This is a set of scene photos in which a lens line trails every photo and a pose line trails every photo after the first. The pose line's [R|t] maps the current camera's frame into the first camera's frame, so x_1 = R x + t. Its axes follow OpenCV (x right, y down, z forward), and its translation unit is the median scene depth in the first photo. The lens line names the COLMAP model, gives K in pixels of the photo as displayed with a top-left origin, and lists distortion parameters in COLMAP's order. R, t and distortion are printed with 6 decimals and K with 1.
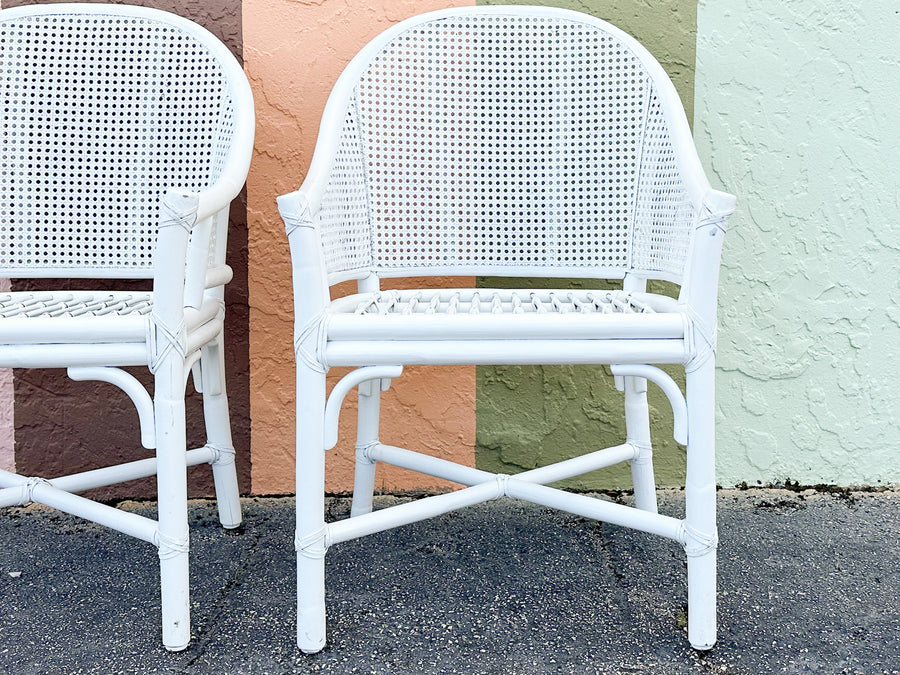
lens RADIAL K [[1608.0, 0, 481.7], [0, 1608.0, 337.9], [0, 0, 1]] dist [0.073405, -0.137037]
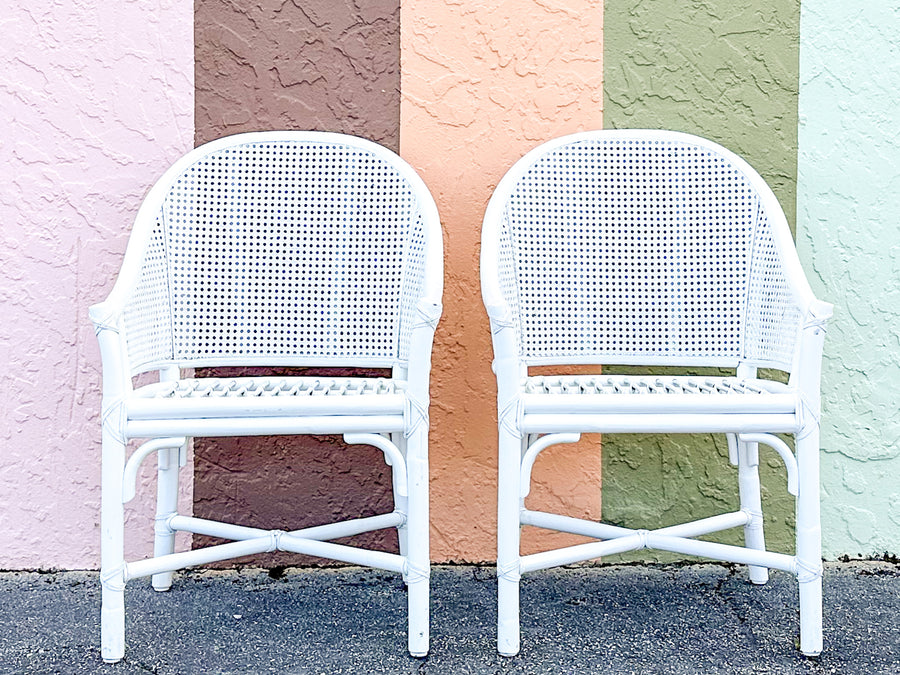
lens RADIAL K [[1748.0, 0, 550.5], [0, 1748.0, 206.7], [0, 0, 1]] dist [0.117363, -0.063376]
pose [[0.999973, 0.002308, -0.006947, -0.035776], [-0.003181, 0.991718, -0.128394, 0.010249], [0.006593, 0.128412, 0.991699, -0.250627]]
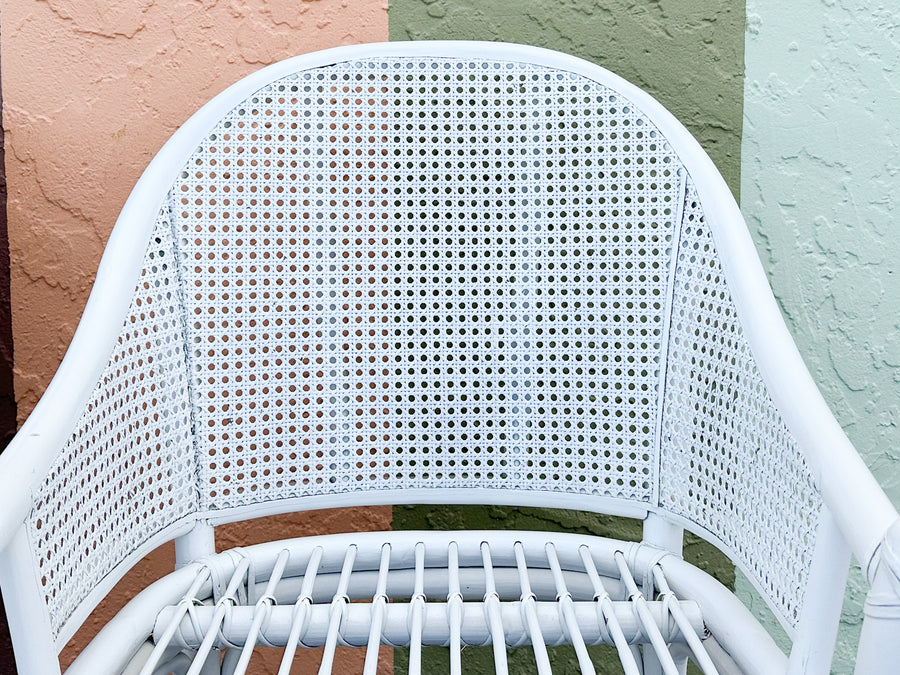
lens RADIAL K [[2028.7, 0, 450.0], [0, 2028.7, 337.5], [0, 0, 1]] dist [0.150745, -0.124237]
pose [[0.999863, -0.006597, 0.015169, 0.008476], [0.007224, 0.999105, -0.041681, -0.068351], [-0.014881, 0.041785, 0.999016, 0.263486]]
